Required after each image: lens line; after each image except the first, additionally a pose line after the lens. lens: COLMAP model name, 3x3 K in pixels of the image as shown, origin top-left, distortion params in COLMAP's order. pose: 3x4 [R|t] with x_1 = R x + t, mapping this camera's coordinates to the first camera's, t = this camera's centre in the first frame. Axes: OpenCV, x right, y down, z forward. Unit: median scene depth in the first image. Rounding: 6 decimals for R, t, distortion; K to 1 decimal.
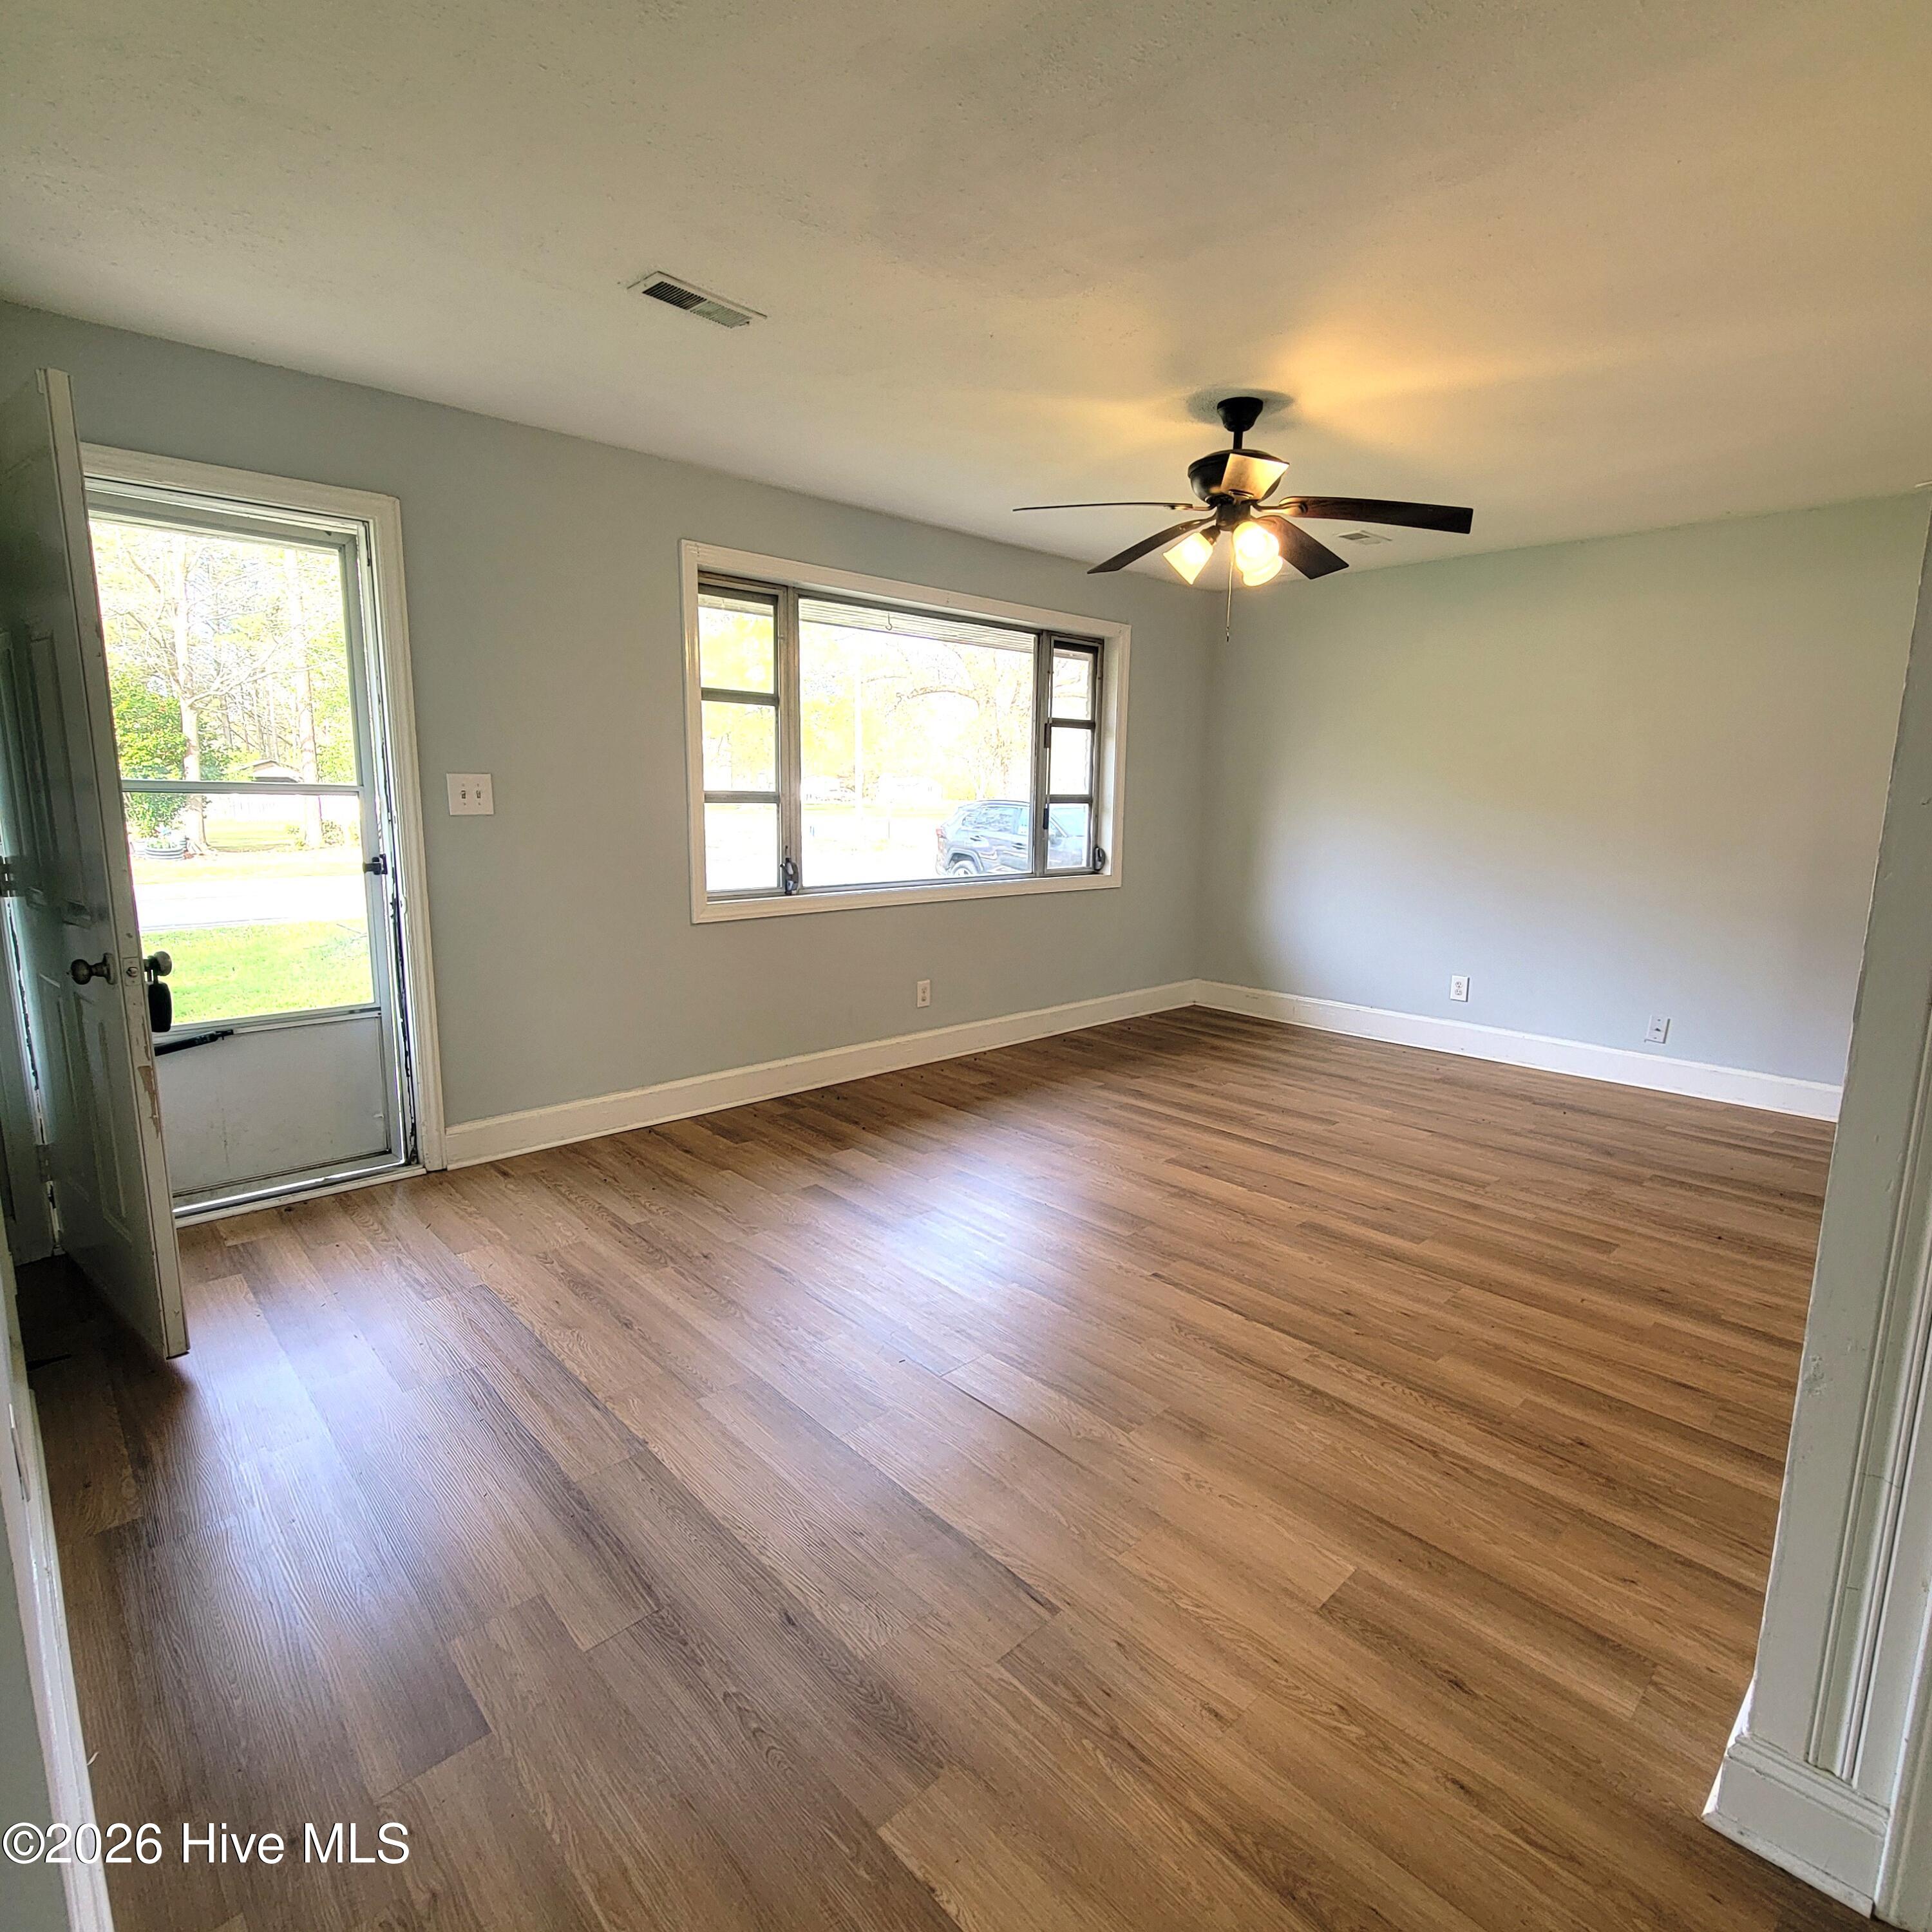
lens RADIAL K [[1048.4, 0, 974.5], [0, 1048.4, 962.6], [0, 0, 1]] dist [0.004388, -0.000674]
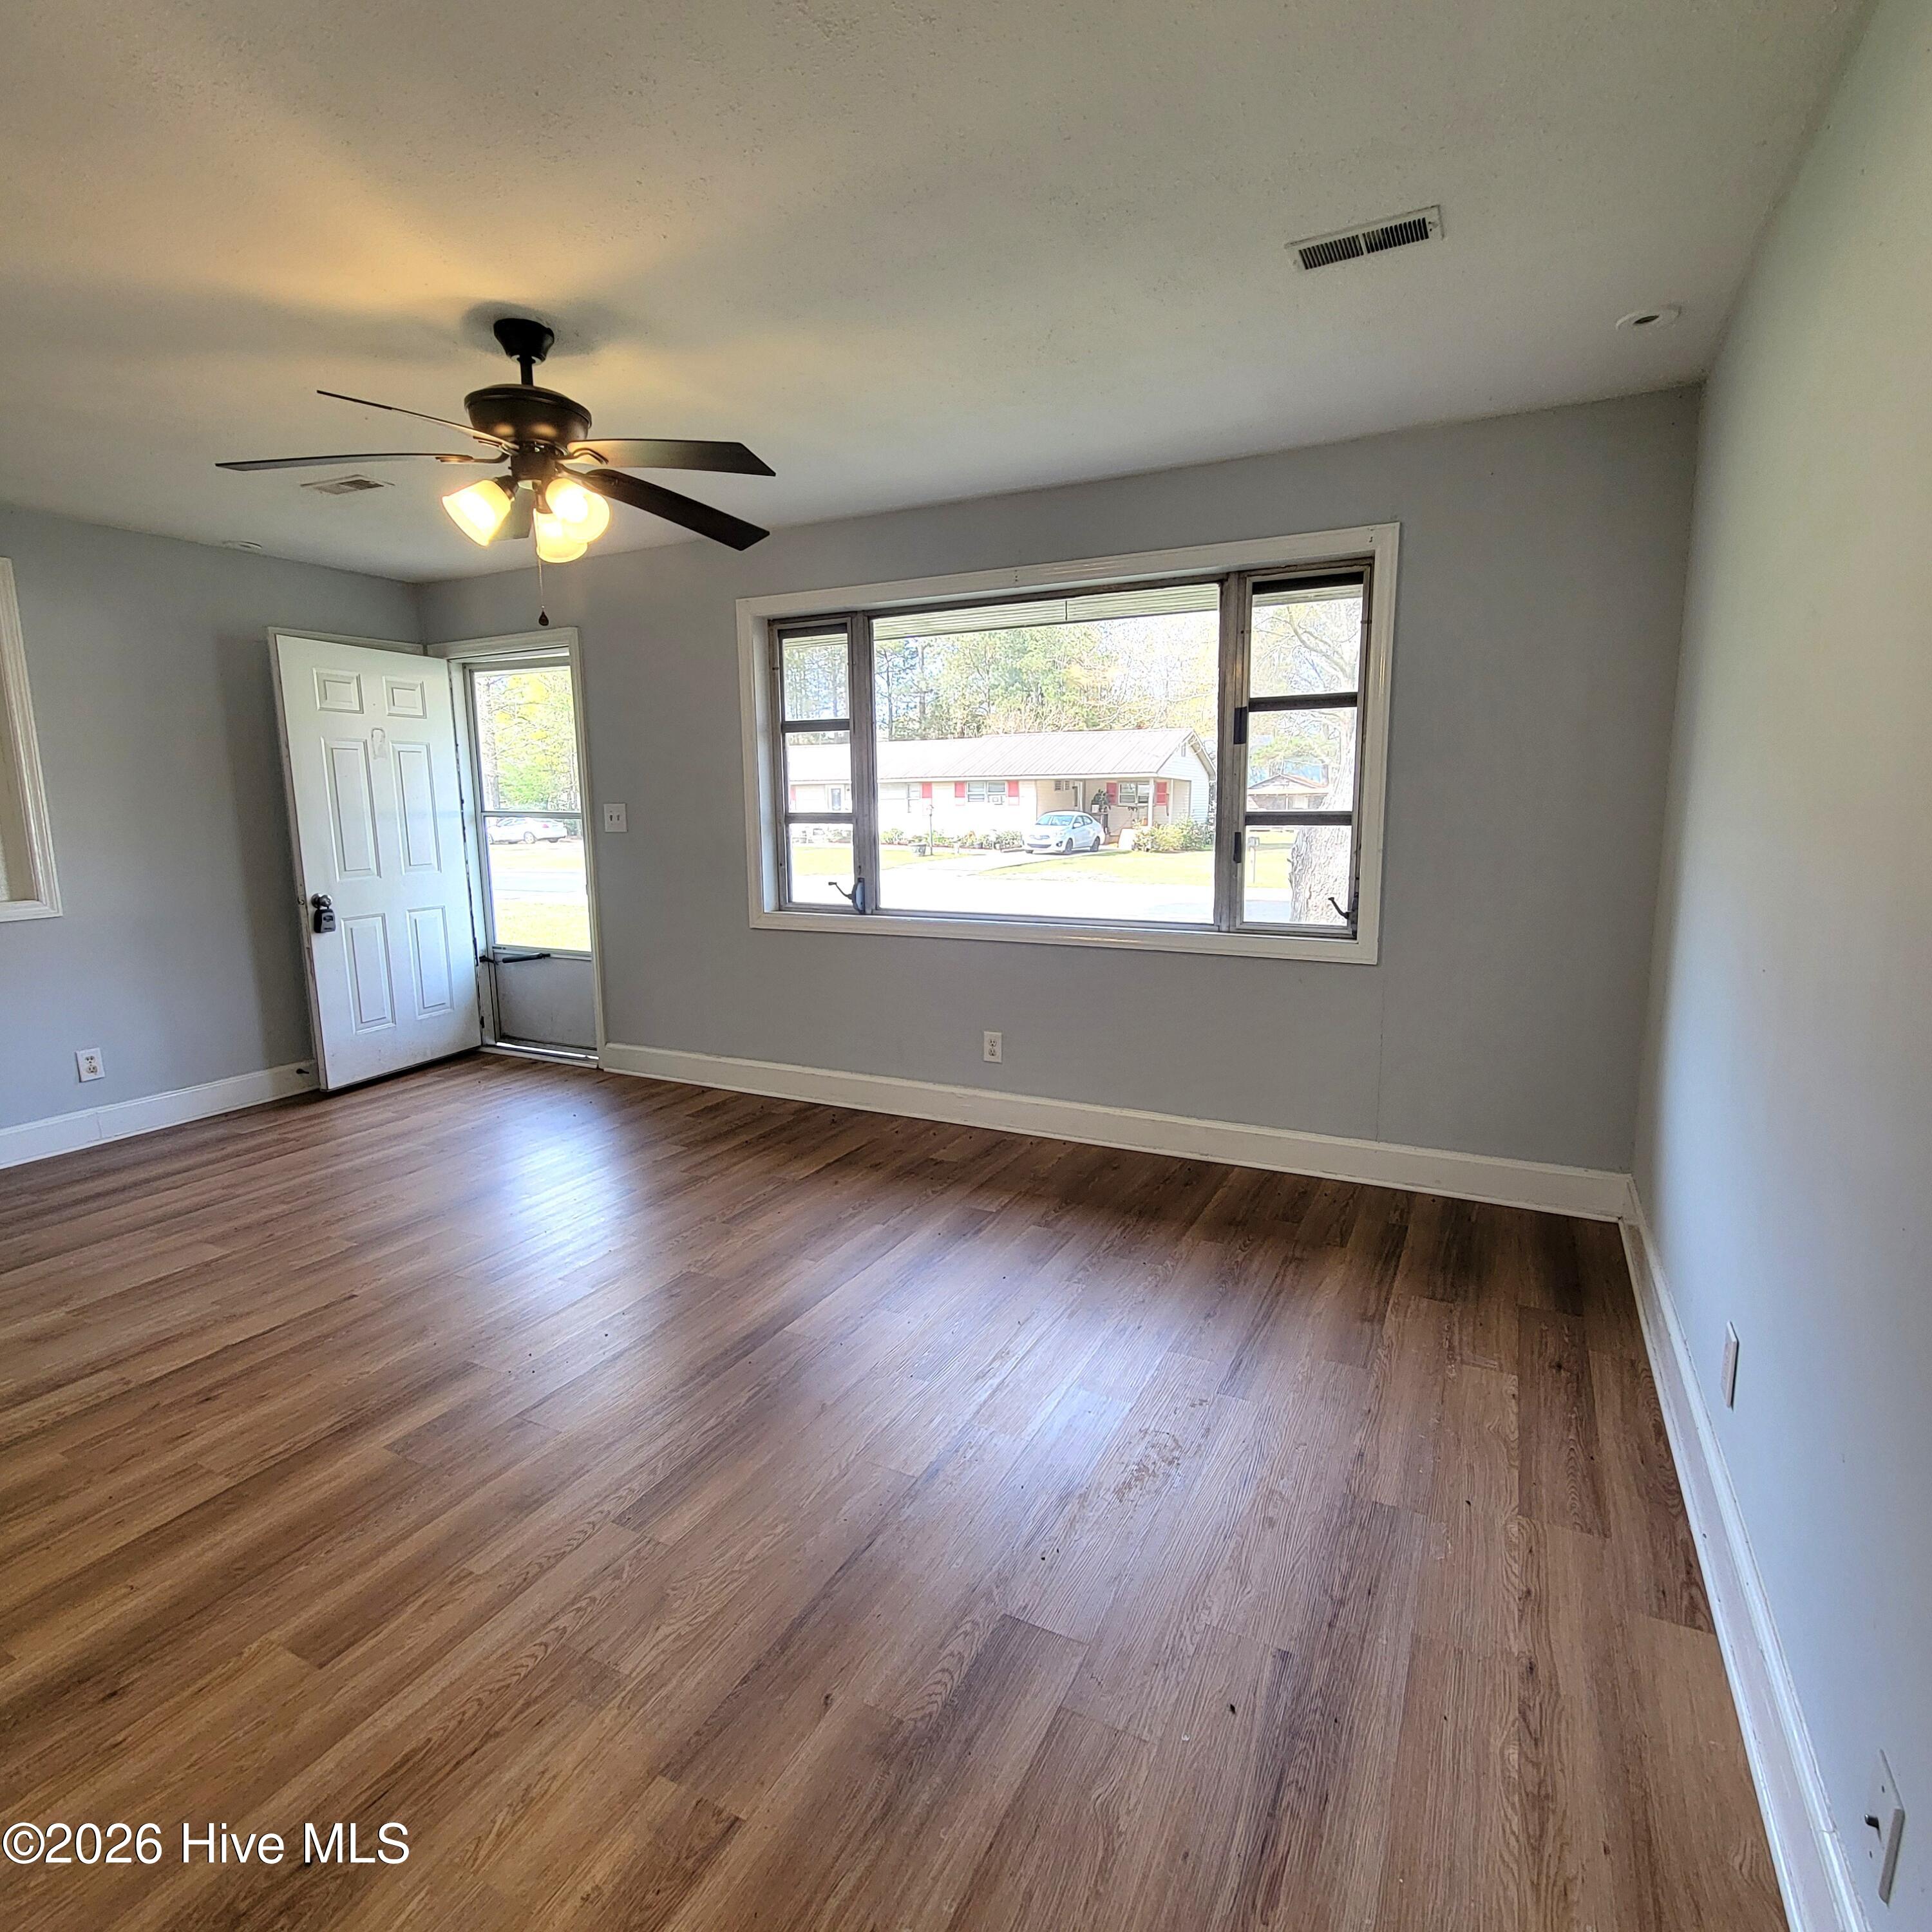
lens RADIAL K [[1048.4, 0, 974.5], [0, 1048.4, 962.6], [0, 0, 1]] dist [0.004388, -0.000674]
pose [[0.328502, 0.125627, -0.936111, 0.861608], [-0.142974, 0.986308, 0.082191, -0.124103], [0.933619, 0.106840, 0.341966, 0.803244]]
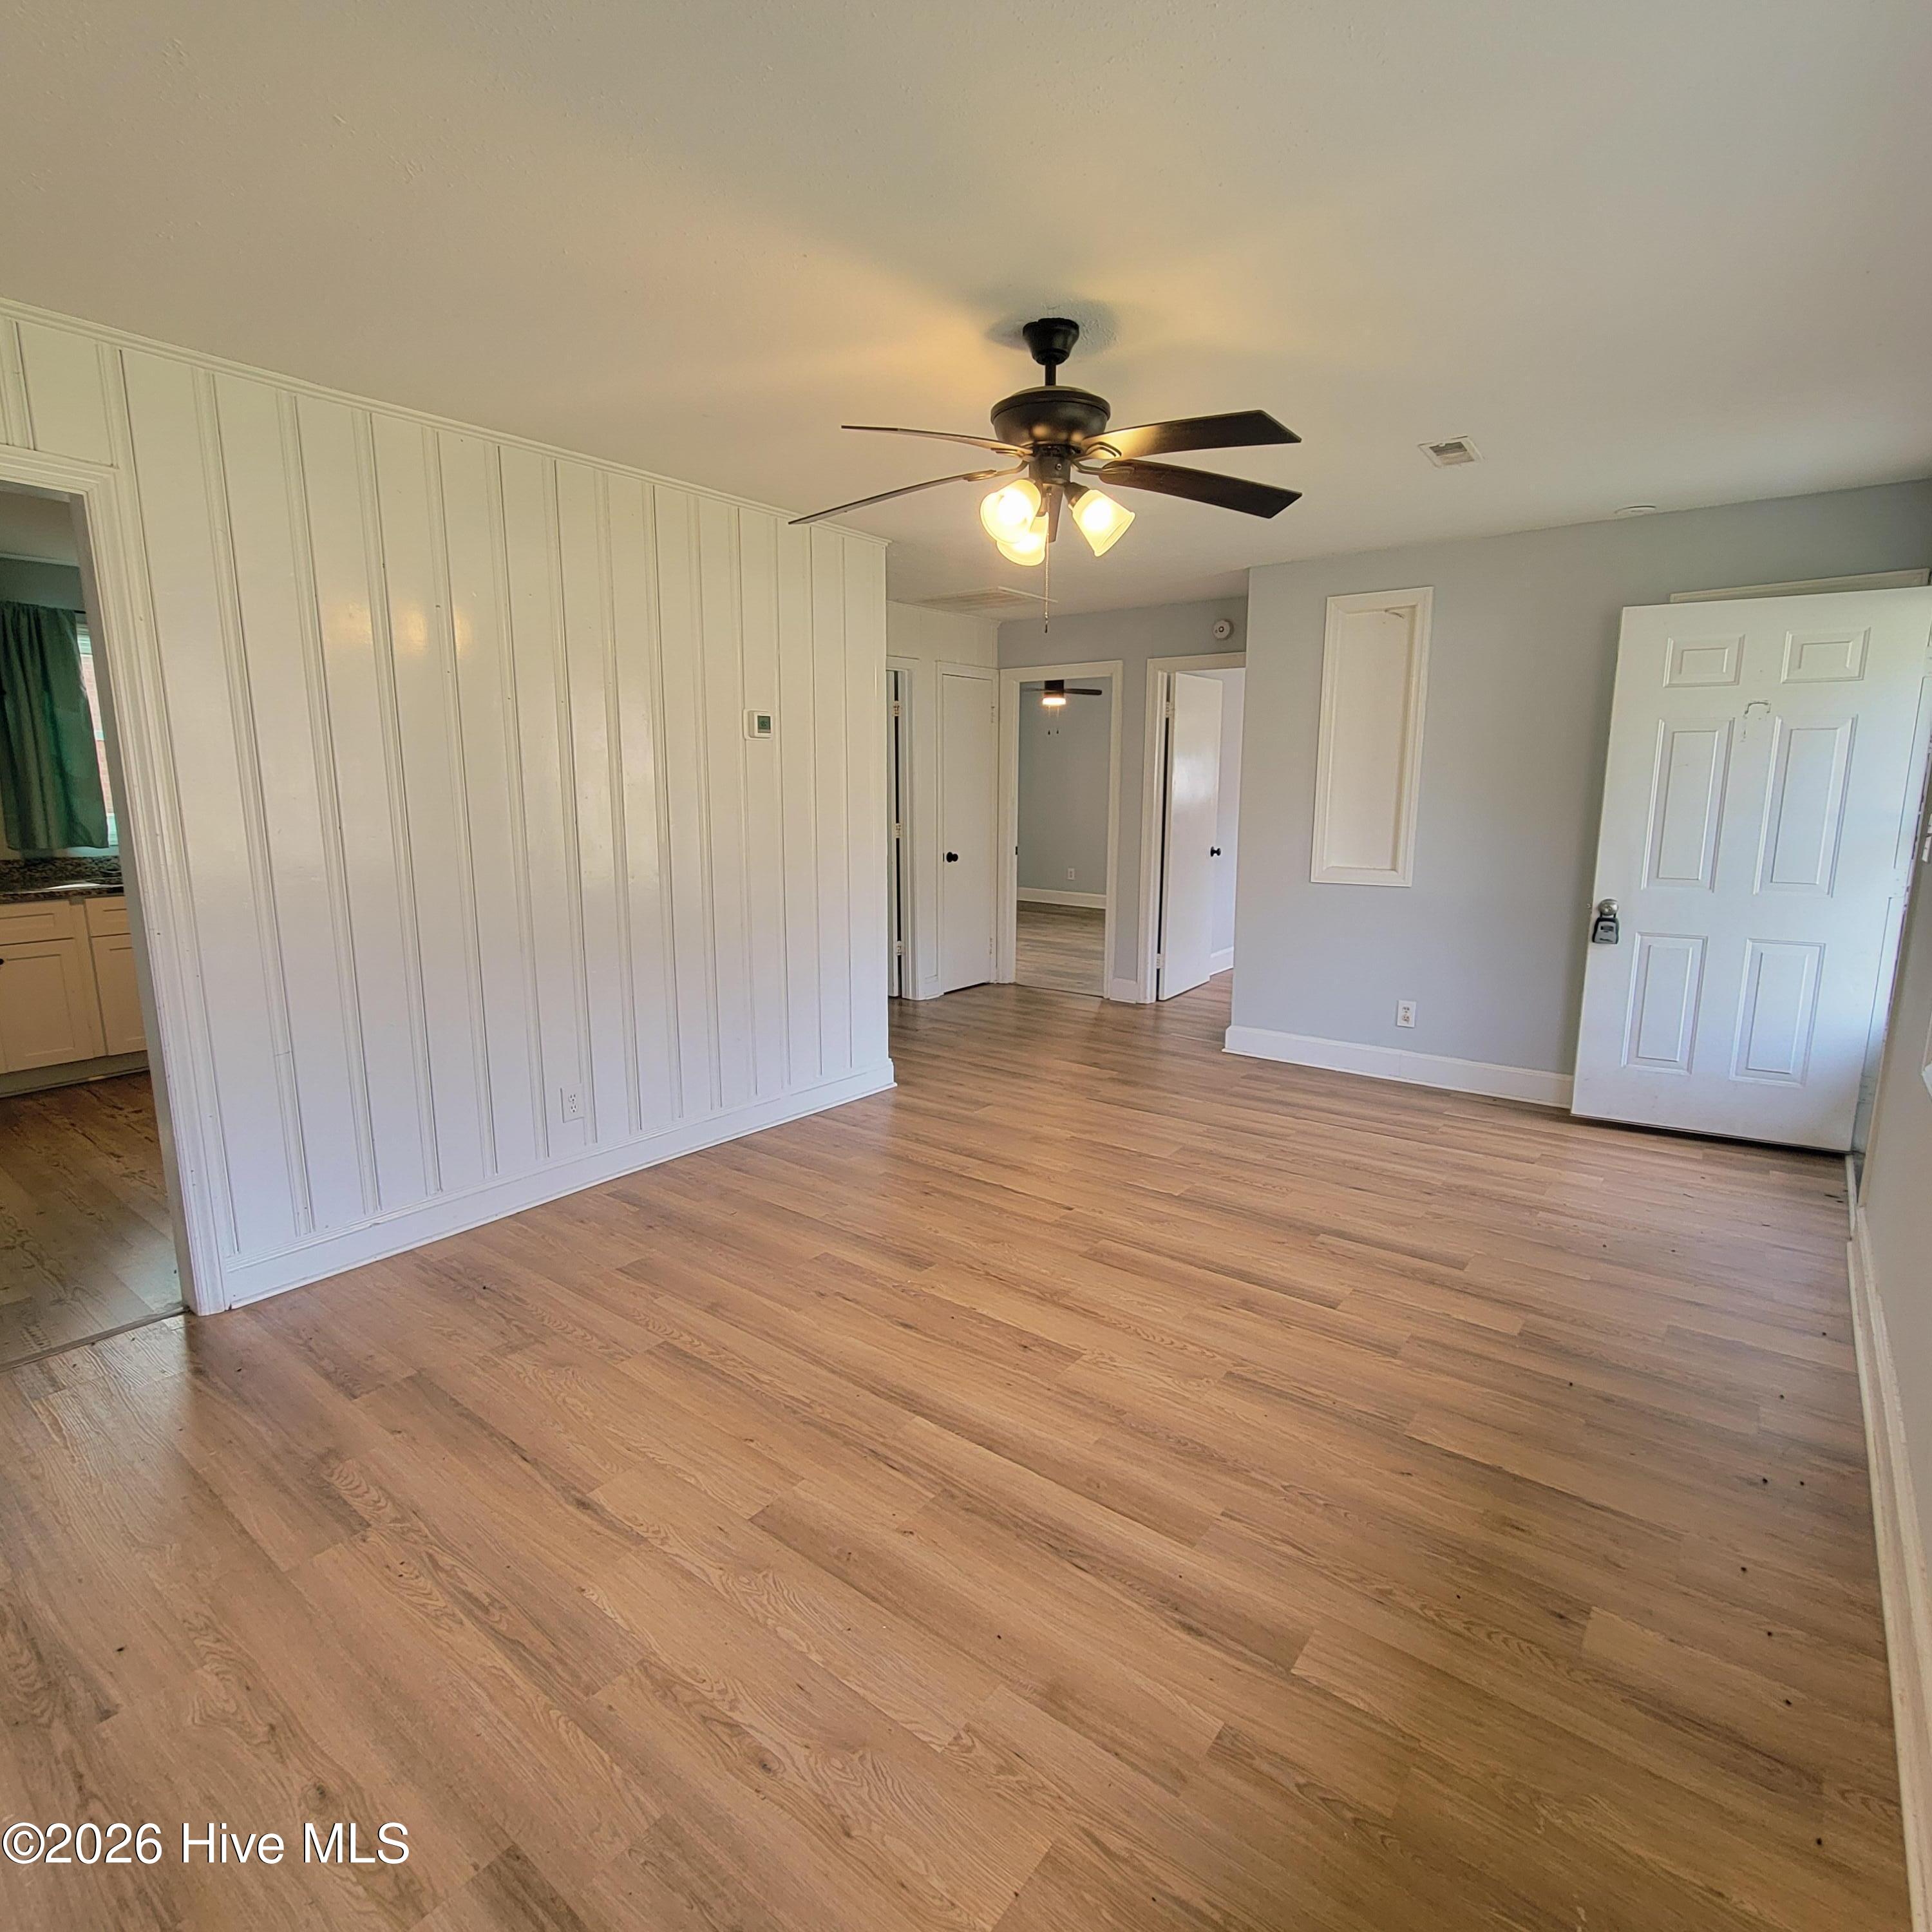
lens RADIAL K [[1048.4, 0, 974.5], [0, 1048.4, 962.6], [0, 0, 1]] dist [0.004388, -0.000674]
pose [[-0.988728, 0.008204, -0.149497, 0.314721], [-0.042891, 0.941129, 0.335316, -0.253697], [0.143447, 0.337948, -0.930169, 1.375542]]
